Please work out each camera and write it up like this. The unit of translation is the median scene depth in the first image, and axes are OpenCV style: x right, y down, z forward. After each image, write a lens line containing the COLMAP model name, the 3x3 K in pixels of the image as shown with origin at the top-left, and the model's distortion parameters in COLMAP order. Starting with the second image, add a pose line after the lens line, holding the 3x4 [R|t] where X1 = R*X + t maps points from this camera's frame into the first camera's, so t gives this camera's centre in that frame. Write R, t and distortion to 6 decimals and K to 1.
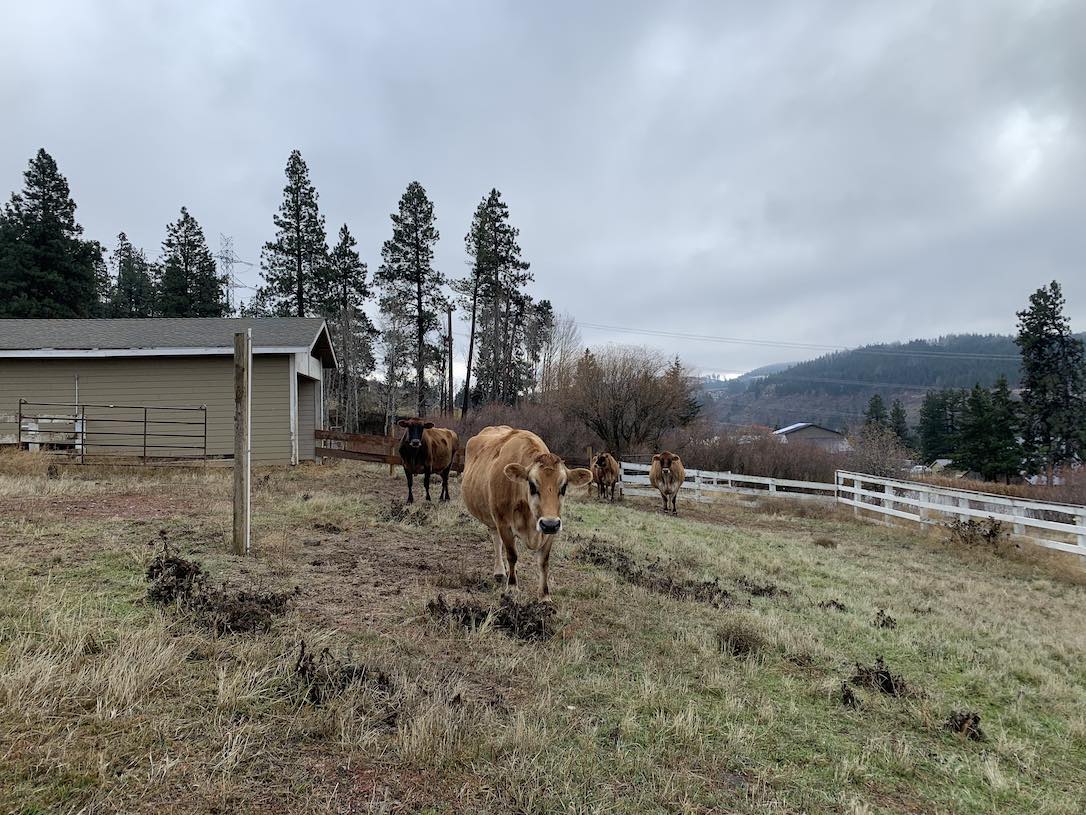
lens RADIAL K [[839.7, 0, 552.2], [0, 839.7, 410.2], [0, 0, 1]] dist [0.034186, -0.030436]
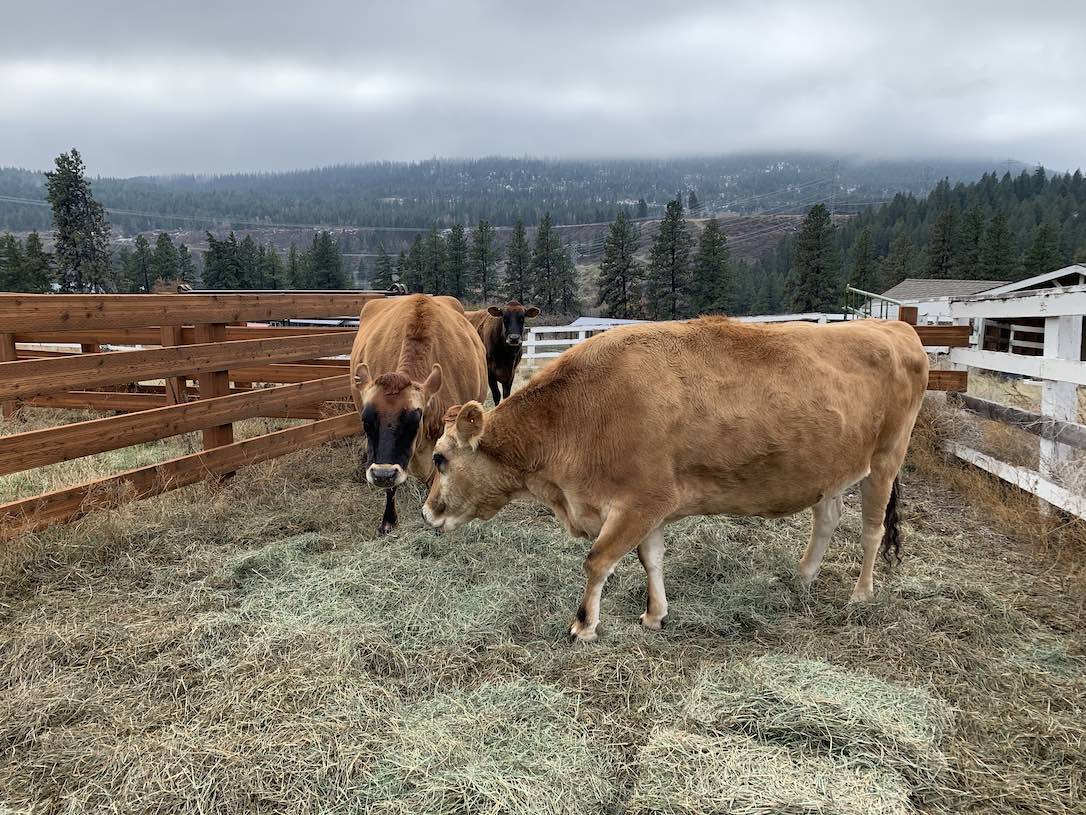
lens RADIAL K [[839.7, 0, 539.0], [0, 839.7, 416.2], [0, 0, 1]] dist [0.034186, -0.030436]
pose [[0.543302, -0.141900, 0.827458, -0.081835], [-0.016969, 0.983555, 0.179810, -0.009645], [-0.839366, -0.111732, 0.531960, -0.206268]]
